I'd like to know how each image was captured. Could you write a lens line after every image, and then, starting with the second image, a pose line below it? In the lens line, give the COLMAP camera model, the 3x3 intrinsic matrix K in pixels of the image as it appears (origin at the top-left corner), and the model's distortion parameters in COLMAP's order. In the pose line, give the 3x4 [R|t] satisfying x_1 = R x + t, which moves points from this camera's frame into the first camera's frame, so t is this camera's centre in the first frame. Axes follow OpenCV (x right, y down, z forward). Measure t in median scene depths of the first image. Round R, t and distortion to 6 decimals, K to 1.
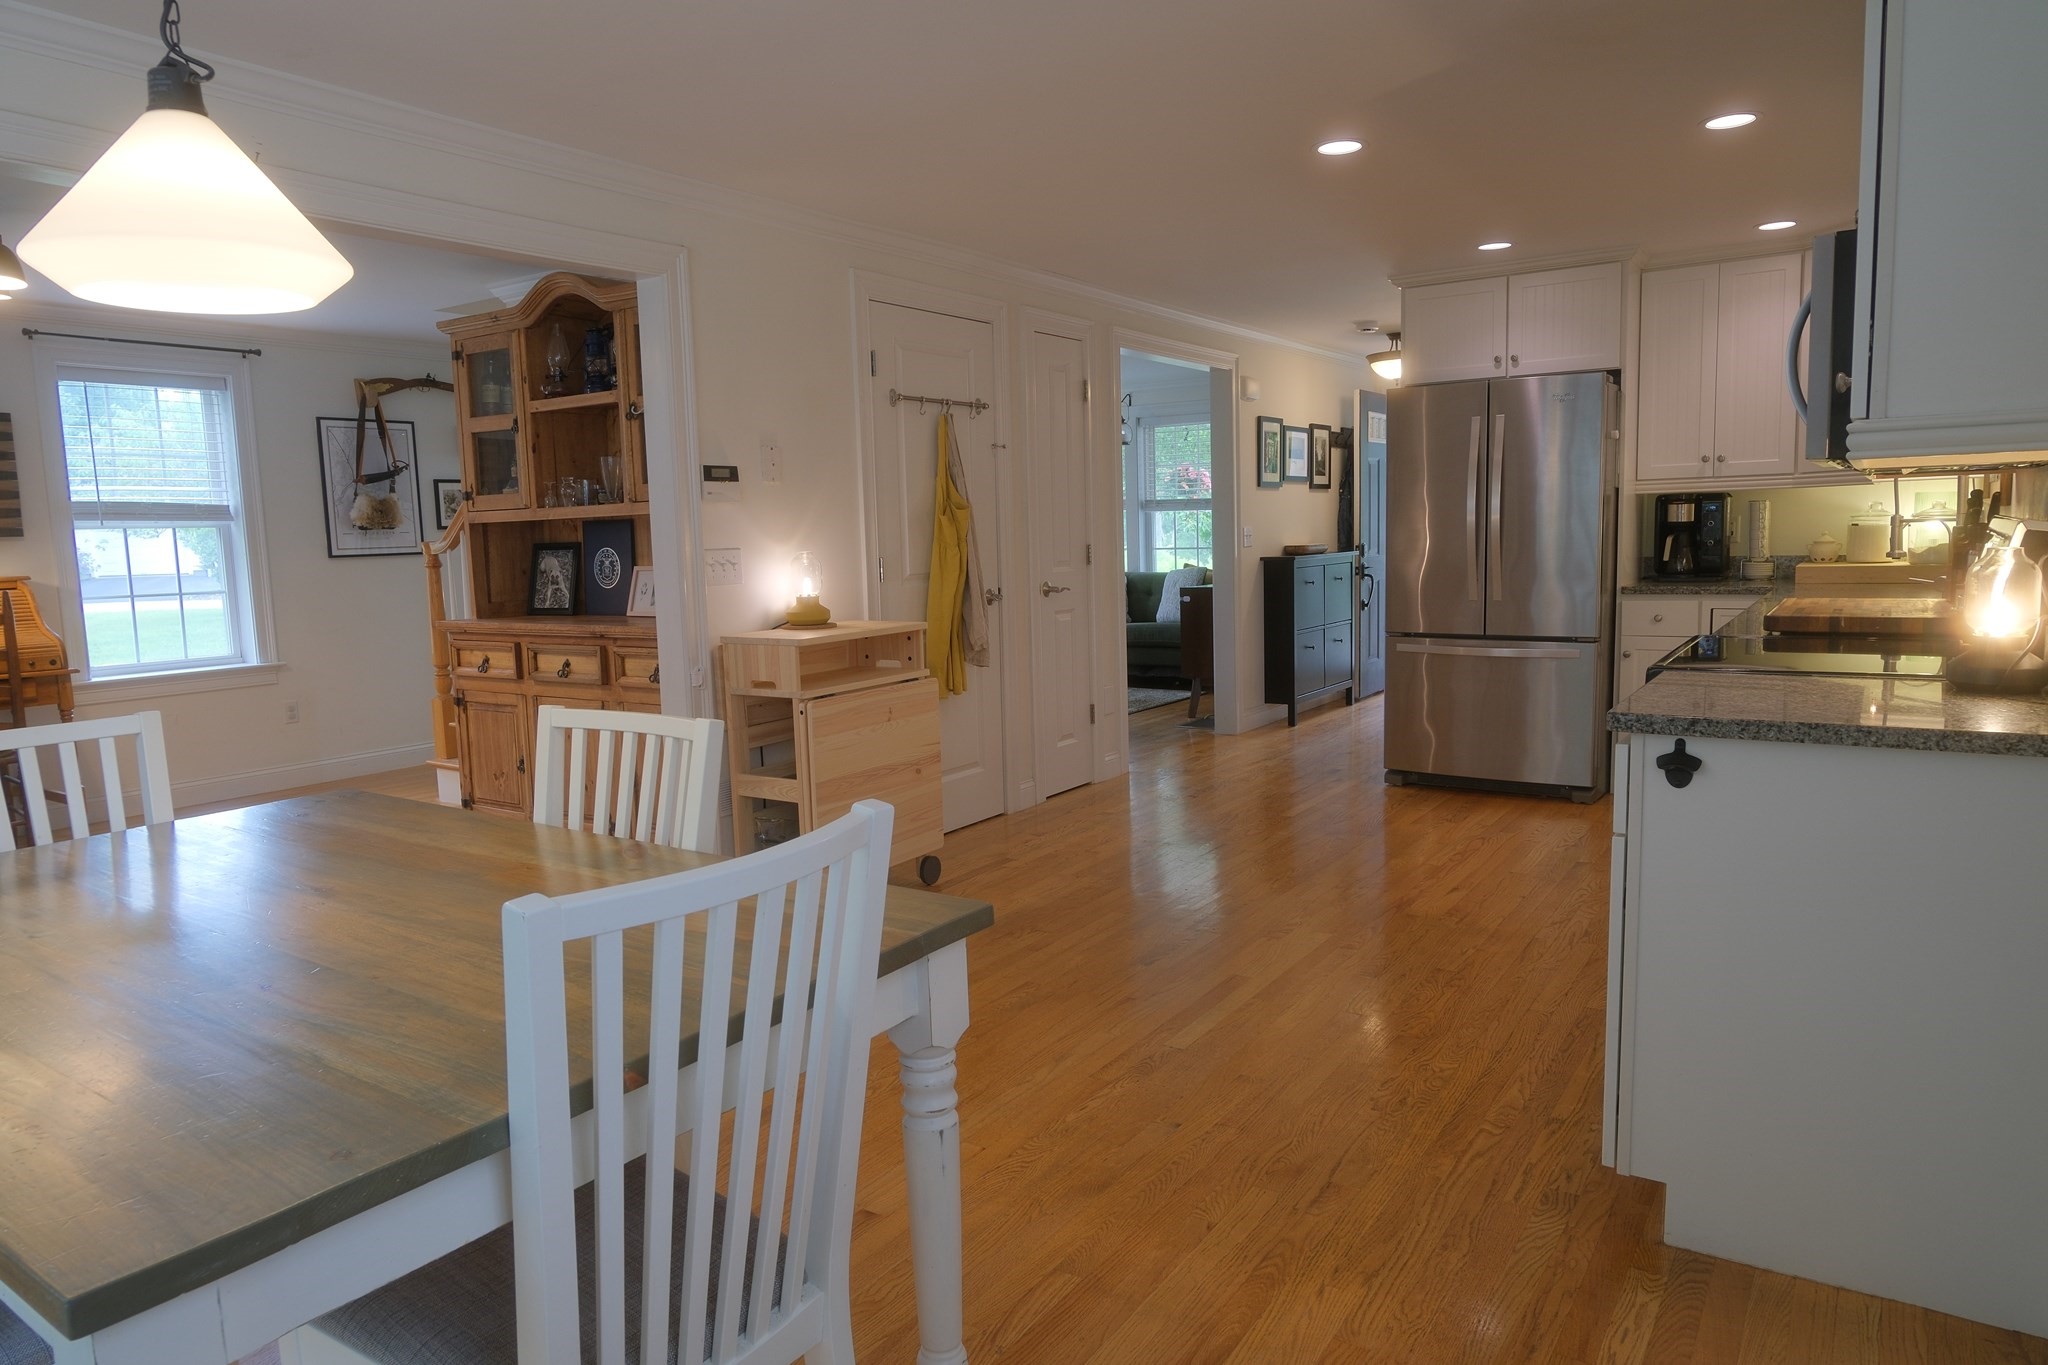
lens RADIAL K [[1292.1, 0, 1030.1], [0, 1292.1, 683.6], [0, 0, 1]] dist [-0.008398, 0.004551]
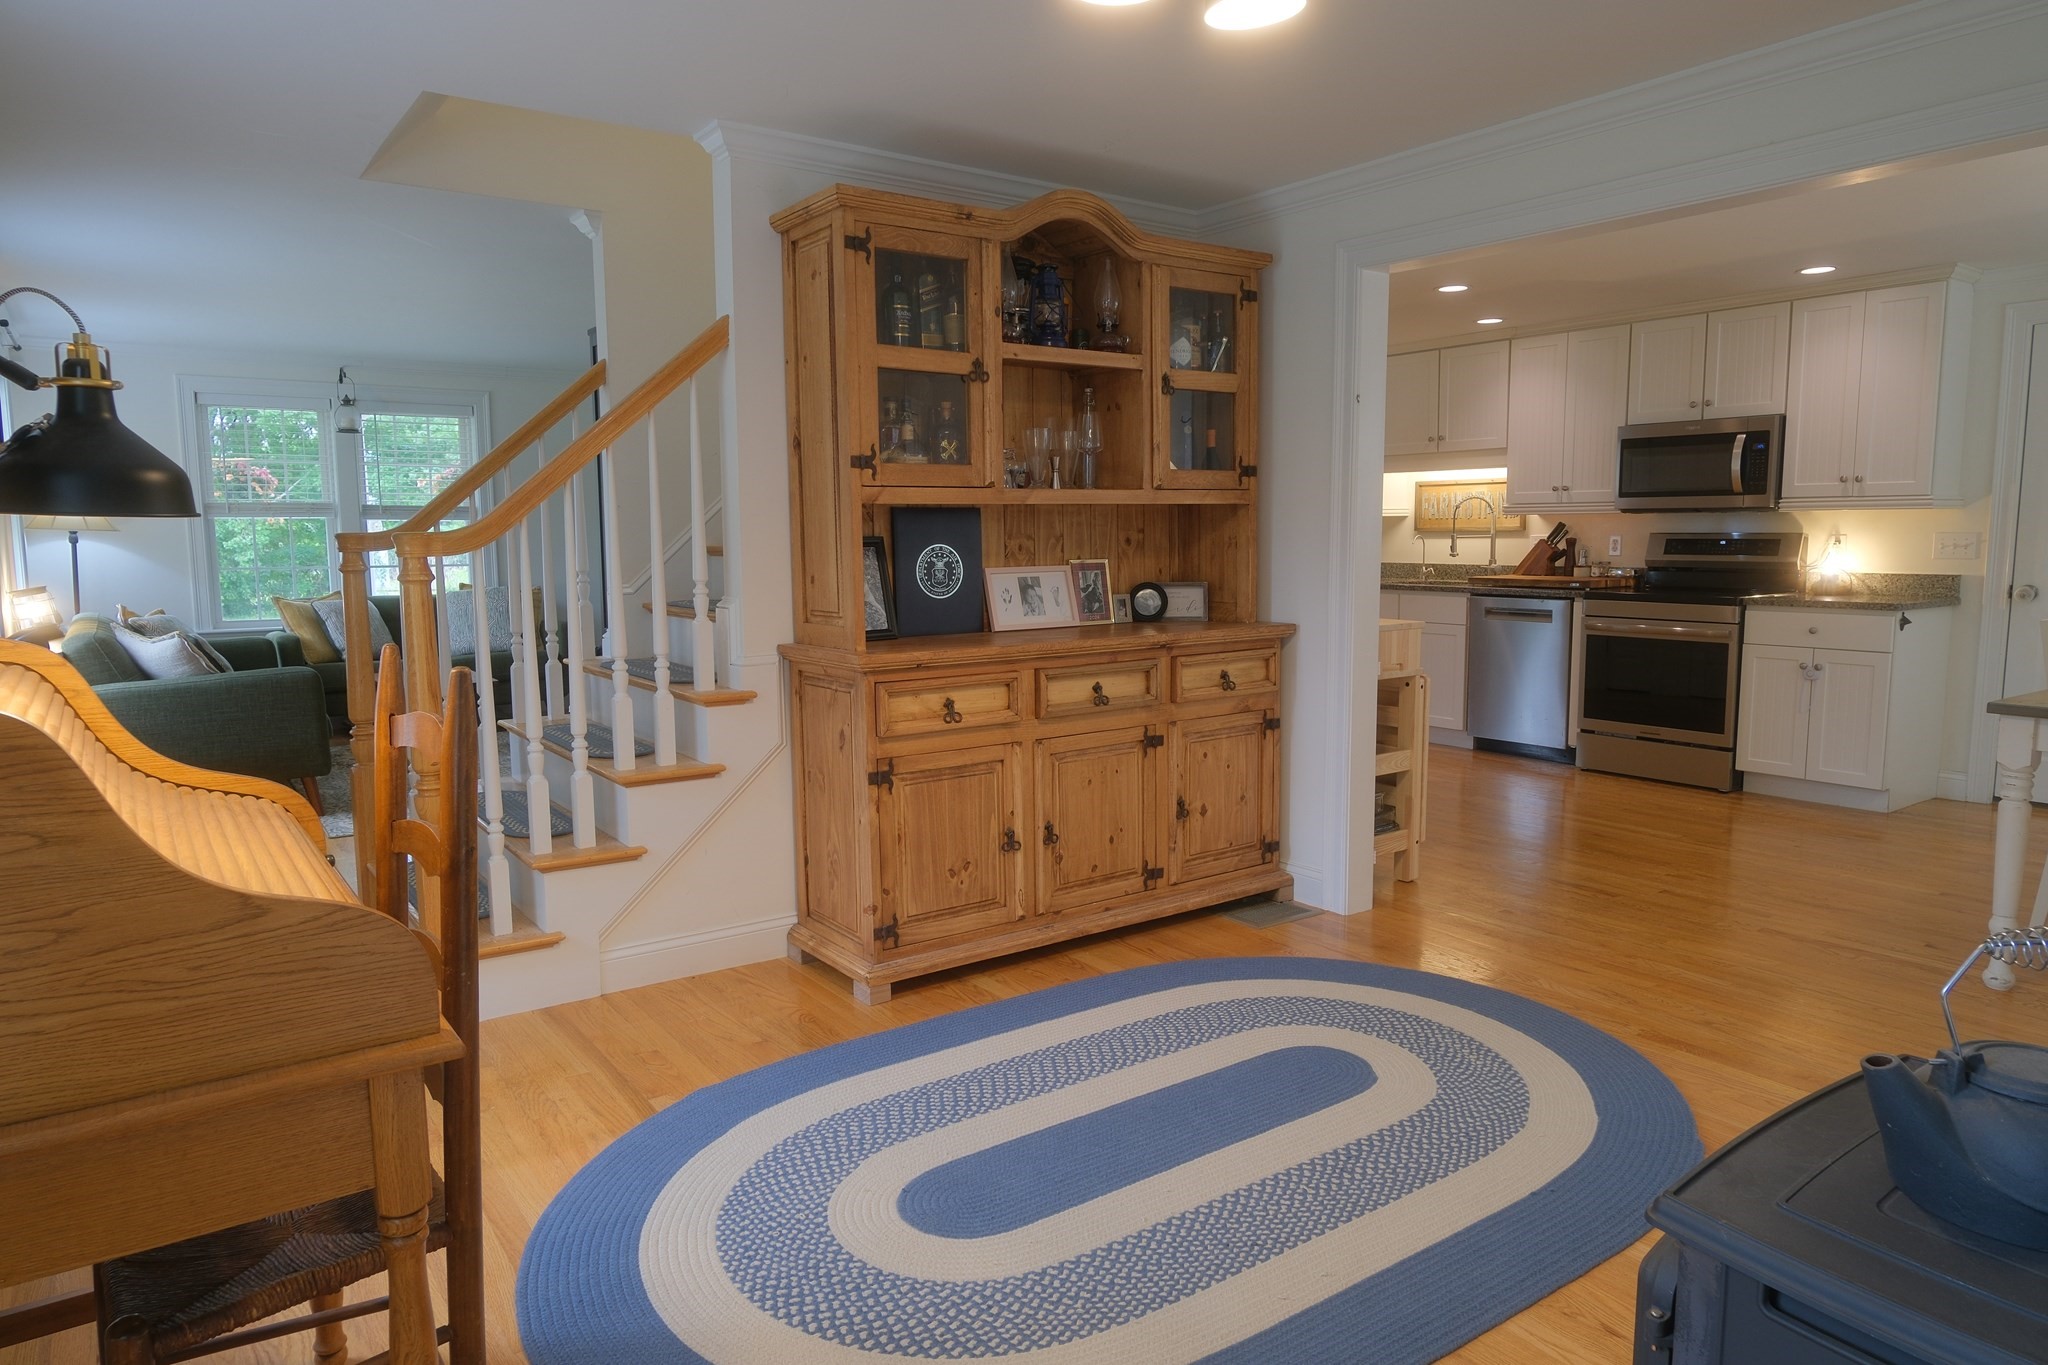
lens RADIAL K [[1292.1, 0, 1035.5], [0, 1292.1, 681.3], [0, 0, 1]] dist [-0.008398, 0.004551]
pose [[0.340463, -0.084243, 0.936476, -1.022771], [0.112542, 0.992469, 0.048364, -0.057010], [-0.933498, 0.088927, 0.347380, 0.700677]]
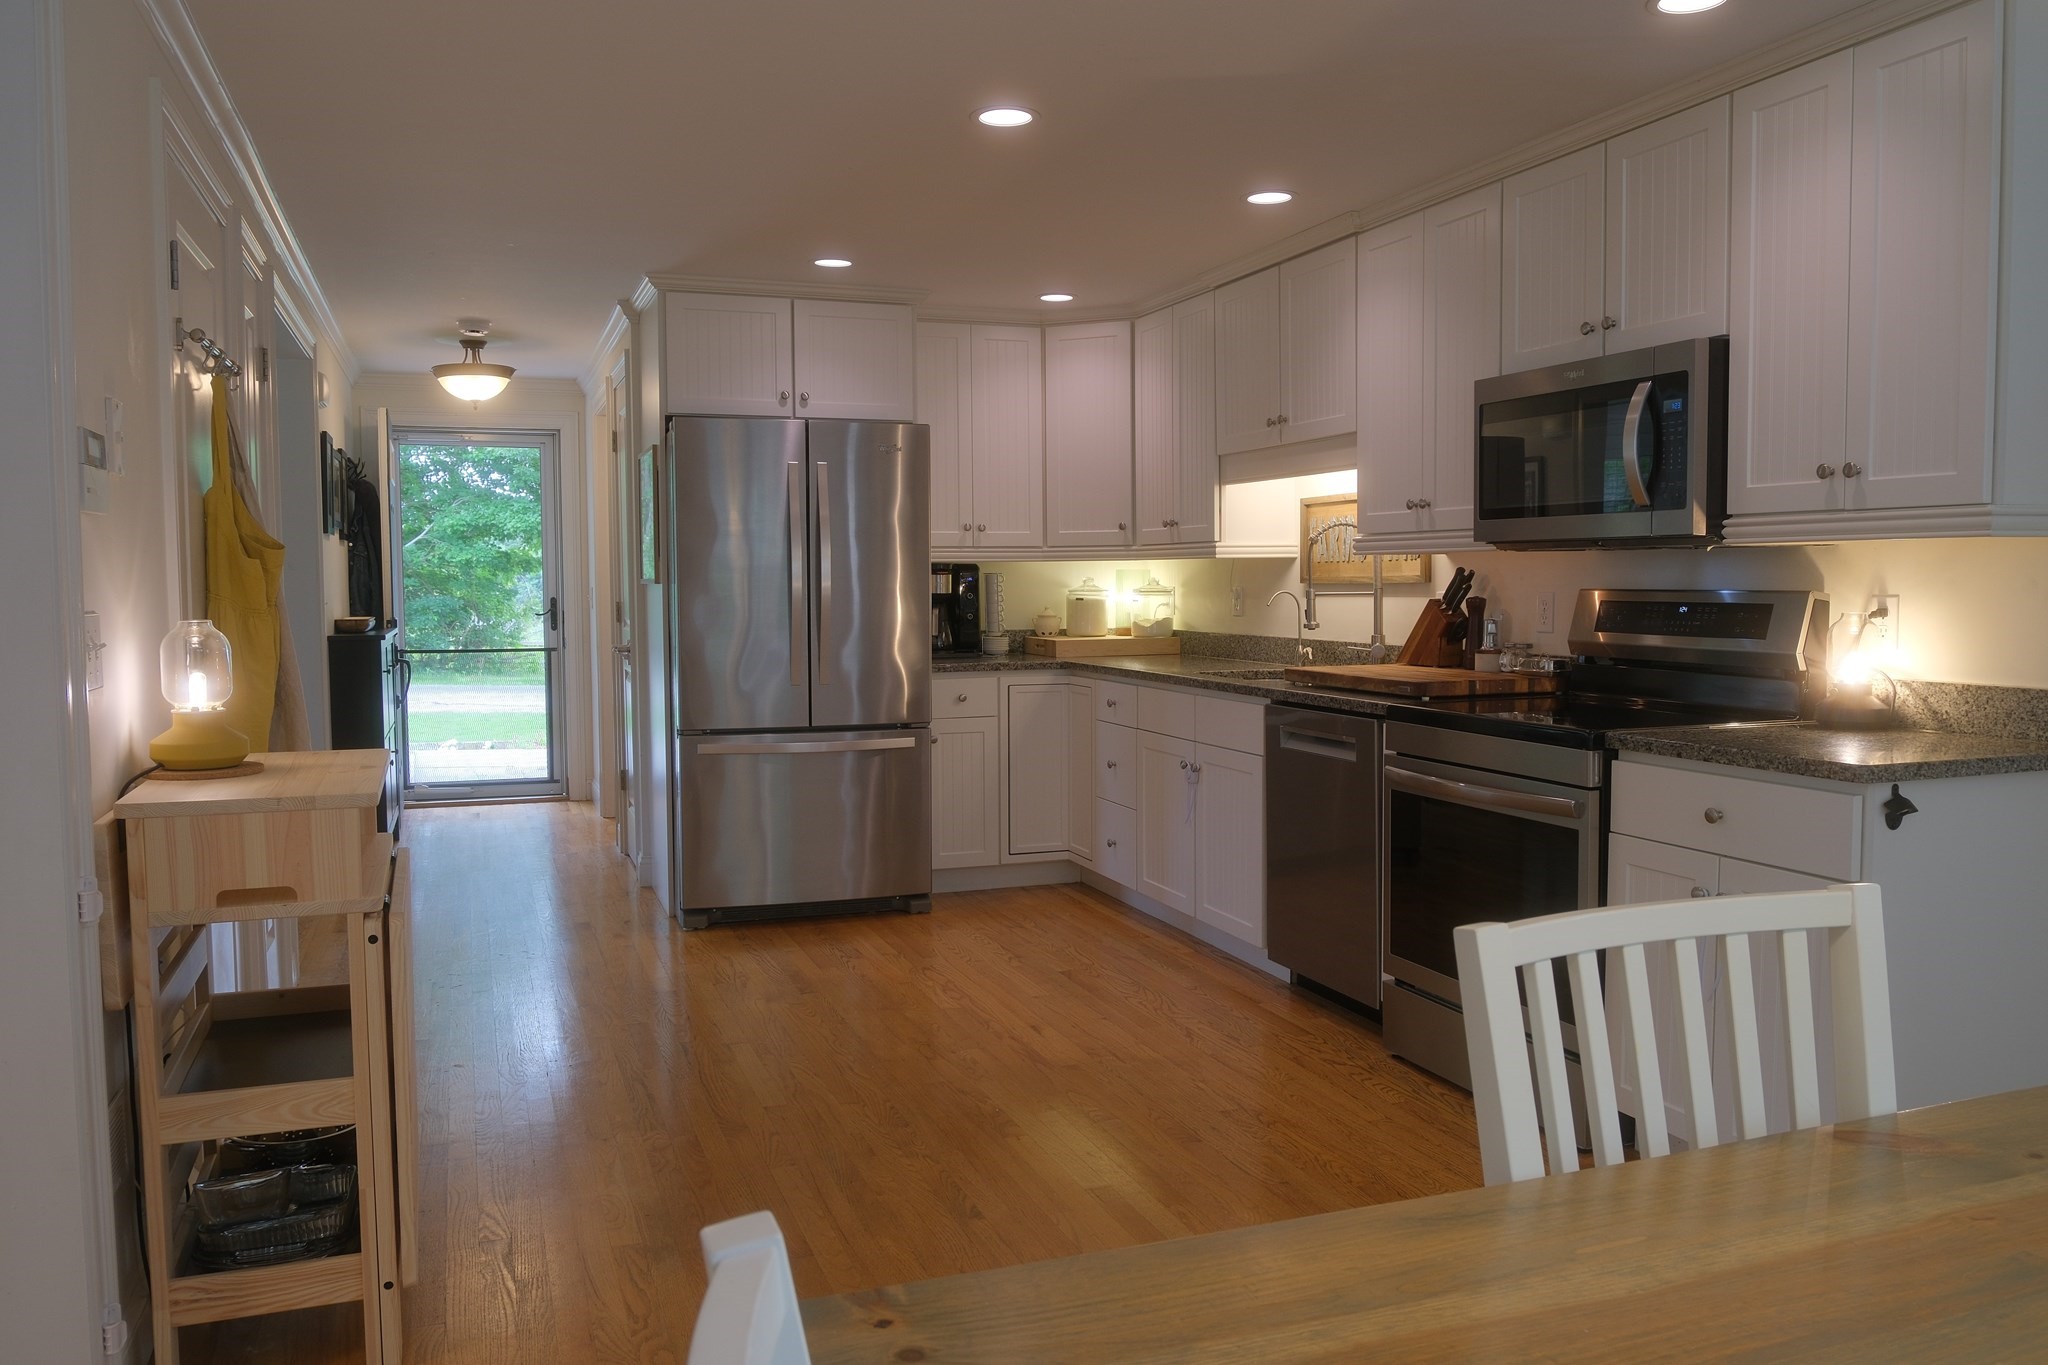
lens RADIAL K [[1549.1, 0, 1018.8], [0, 1549.1, 684.2], [0, 0, 1]] dist [-0.015589, -0.007867]
pose [[0.584102, -0.030244, 0.811116, -0.389794], [0.087838, 0.995792, -0.026124, -0.028863], [-0.806913, 0.086506, 0.584301, 0.333399]]
